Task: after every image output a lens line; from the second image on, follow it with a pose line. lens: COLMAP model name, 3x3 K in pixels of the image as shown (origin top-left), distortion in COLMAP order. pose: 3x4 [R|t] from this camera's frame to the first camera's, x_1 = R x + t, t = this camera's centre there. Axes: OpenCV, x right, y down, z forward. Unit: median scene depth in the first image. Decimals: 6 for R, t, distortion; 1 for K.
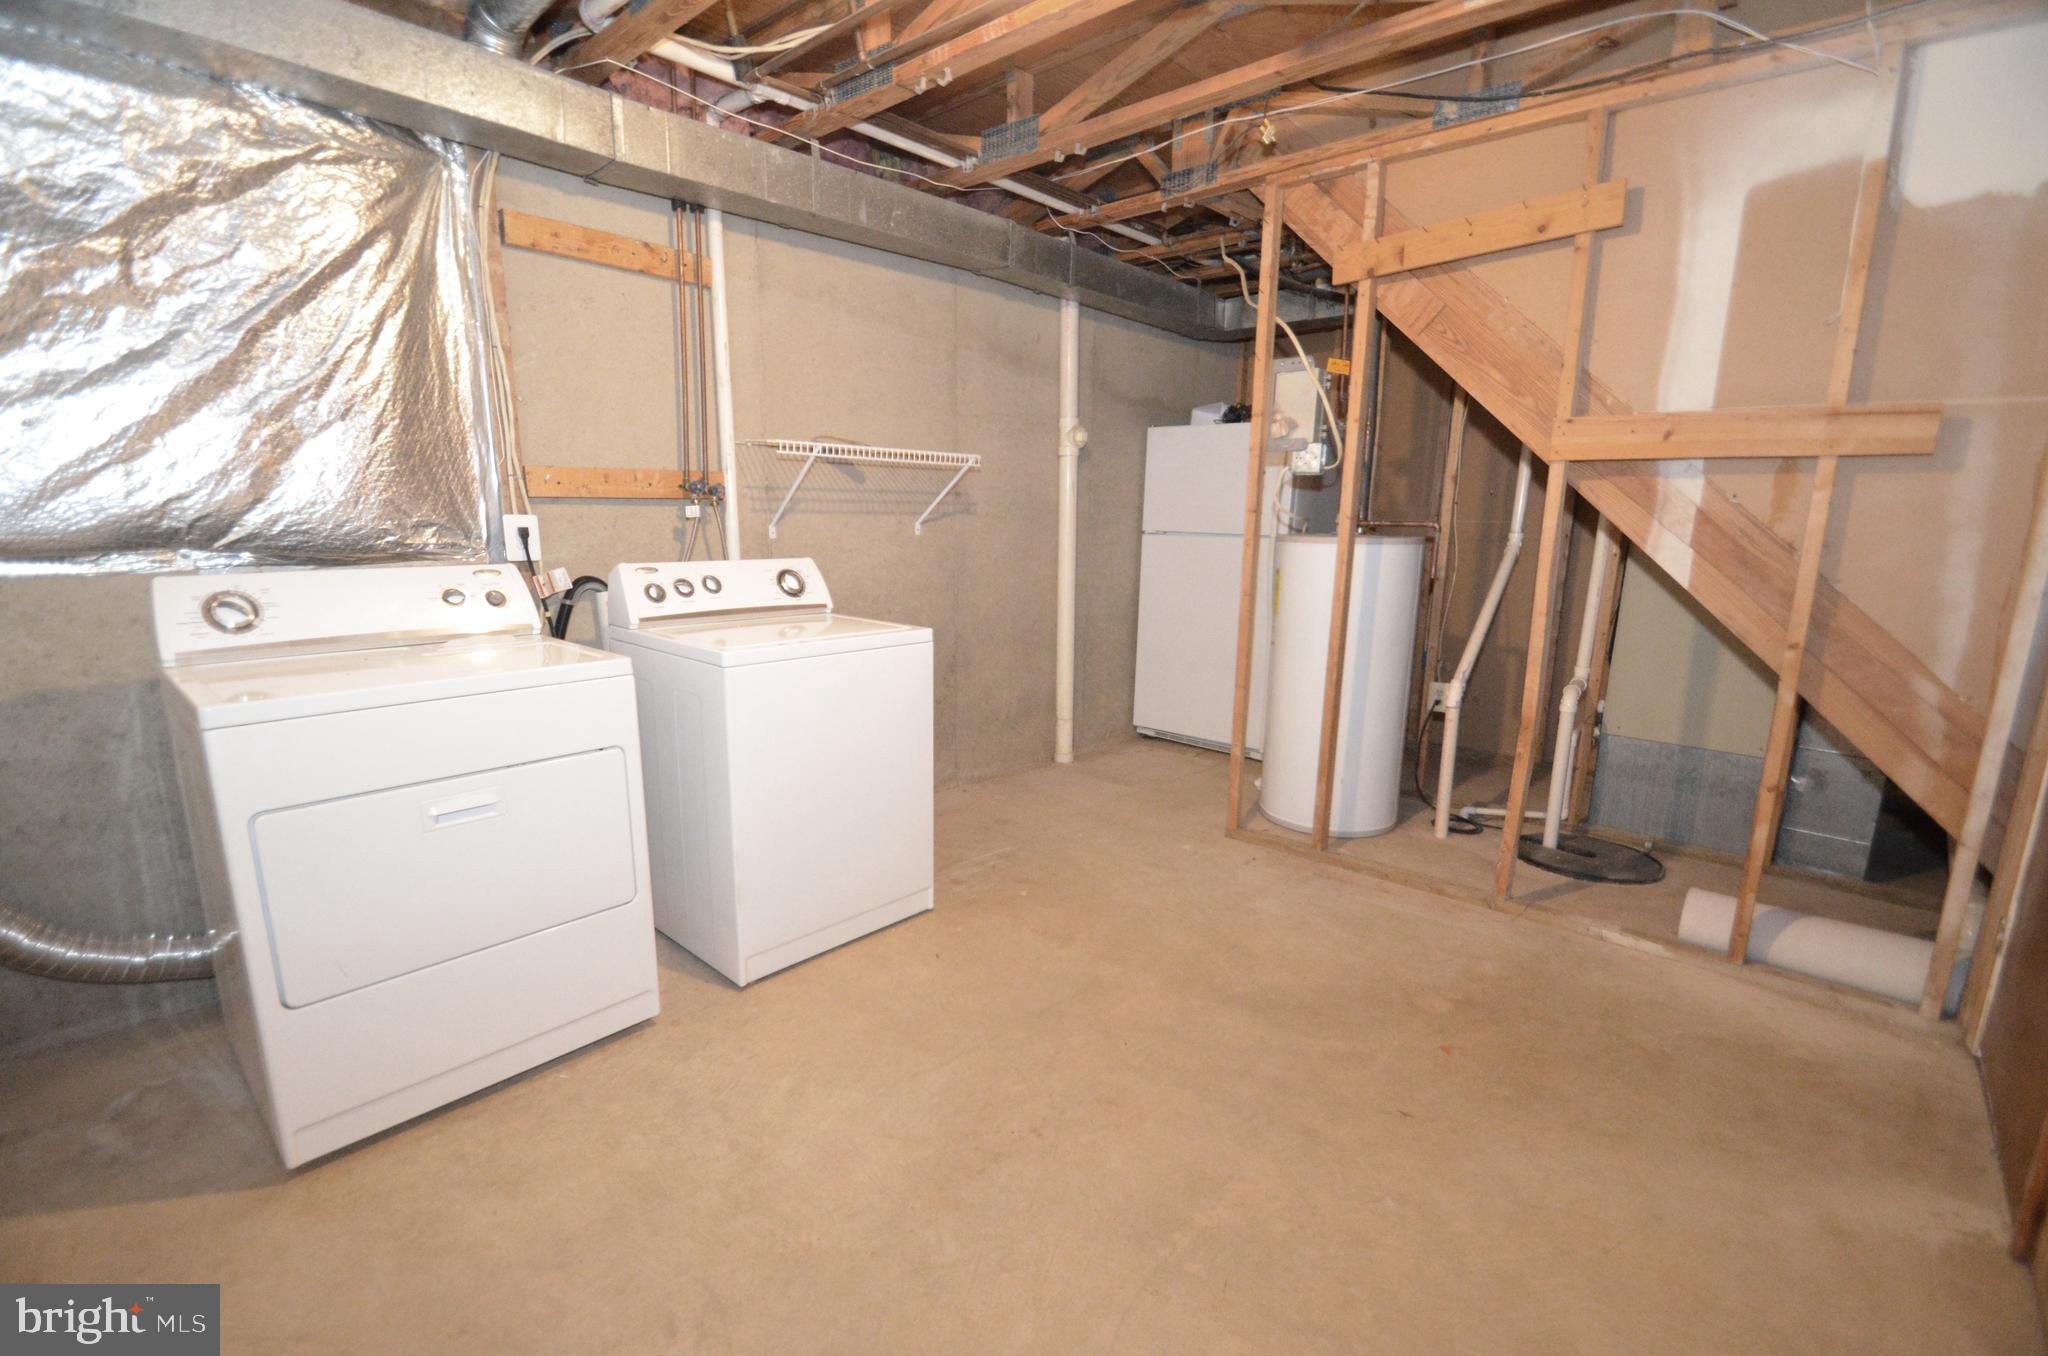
lens RADIAL K [[899.5, 0, 1026.0], [0, 899.5, 701.7], [0, 0, 1]] dist [0.000060, -0.007376]
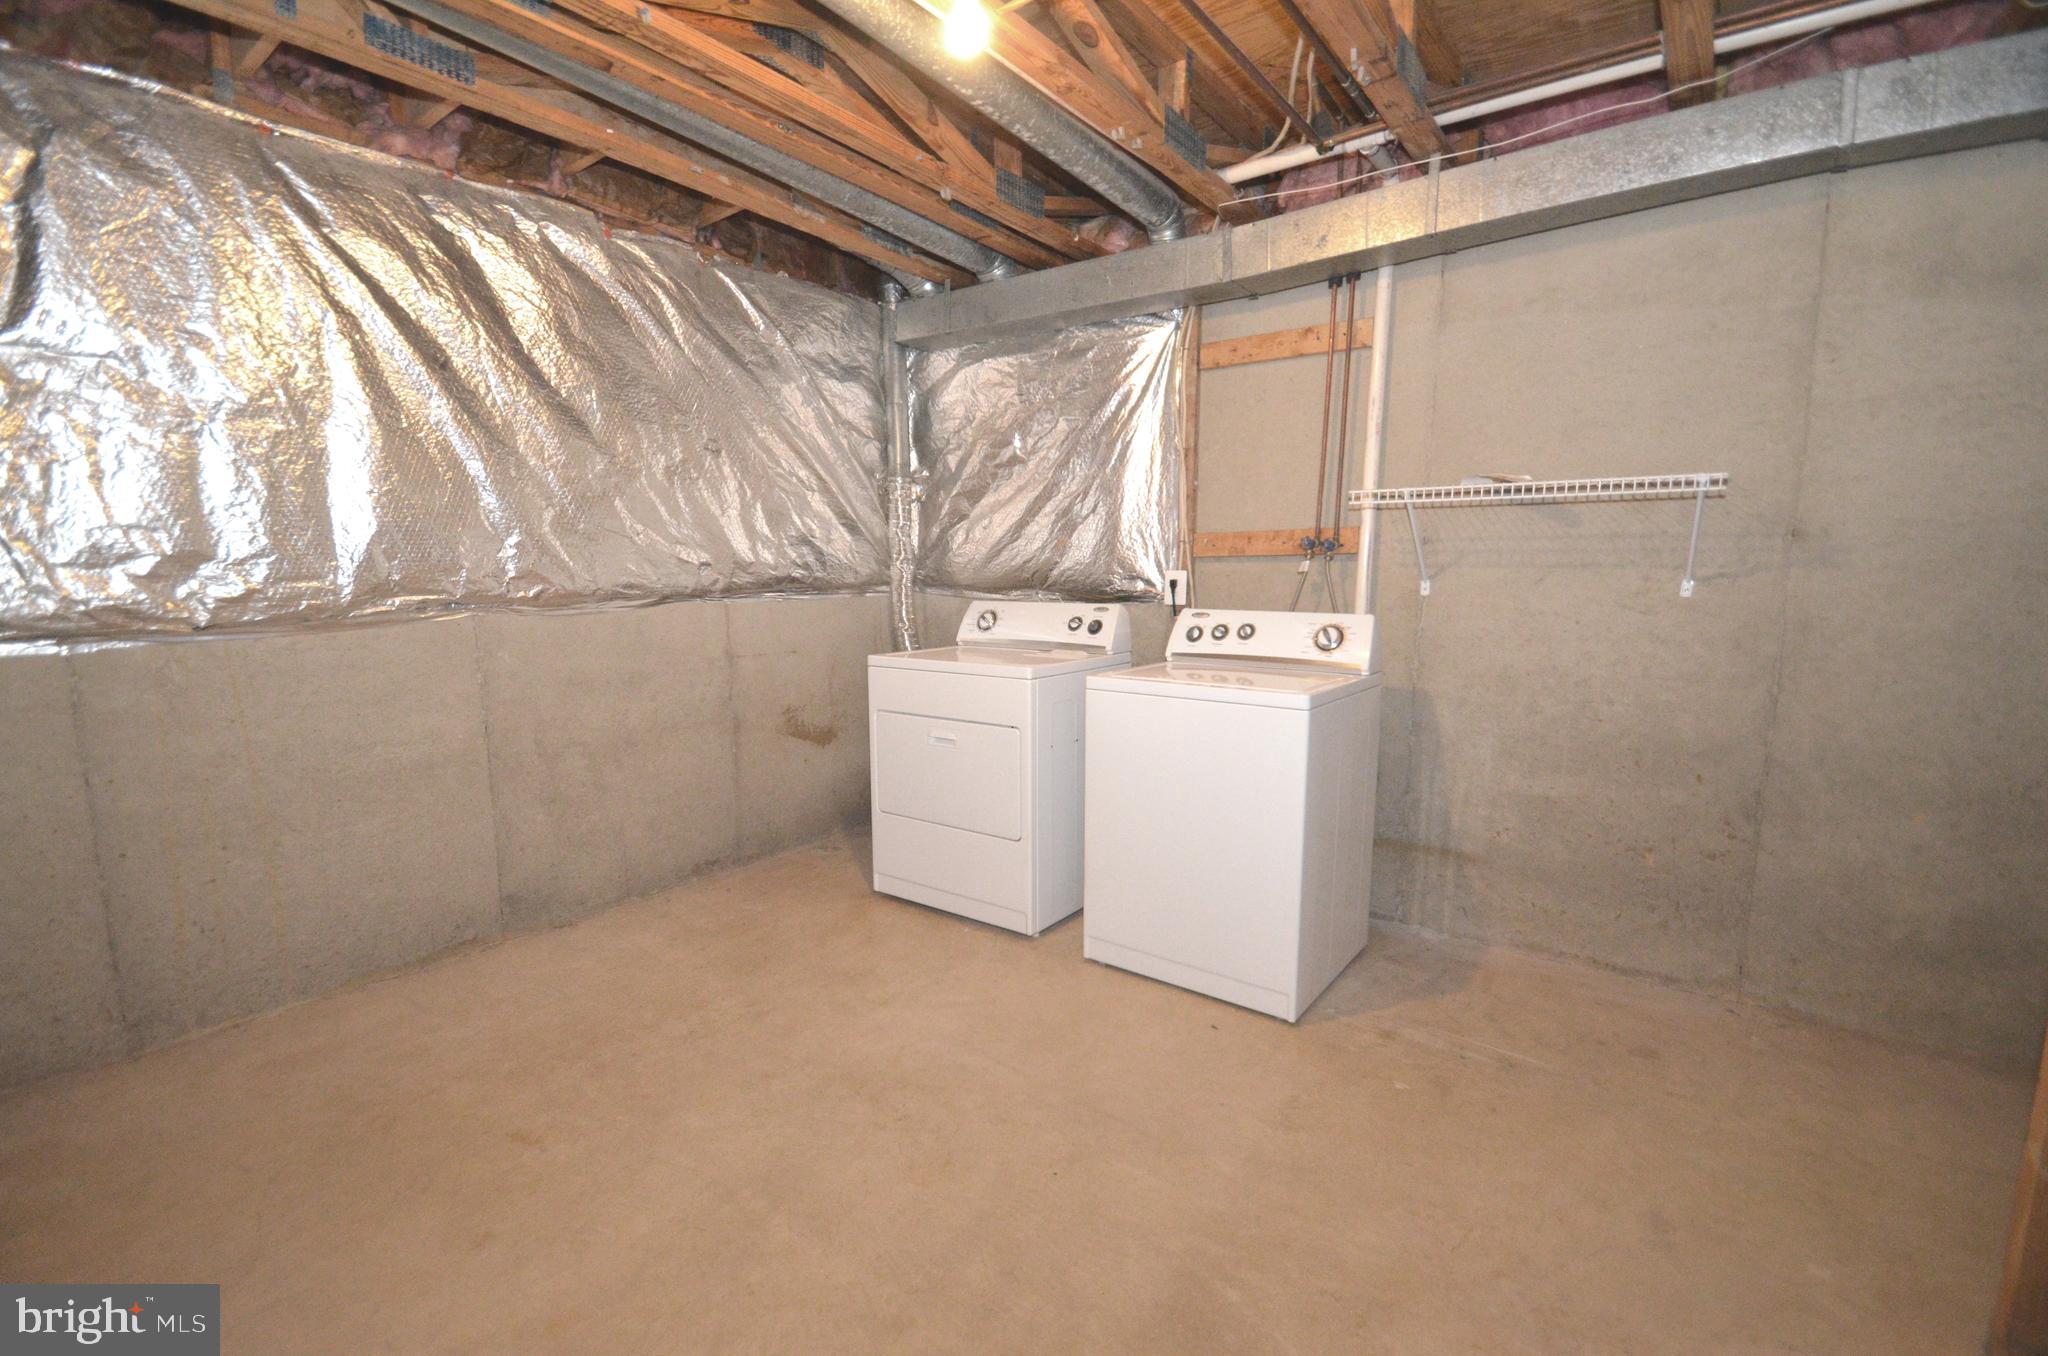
lens RADIAL K [[899.5, 0, 1026.0], [0, 899.5, 701.7], [0, 0, 1]] dist [0.000060, -0.007376]
pose [[0.080882, 0.128837, -0.988362, 0.724163], [-0.206455, 0.972271, 0.109844, -0.114344], [0.975107, 0.195168, 0.105238, 0.649341]]
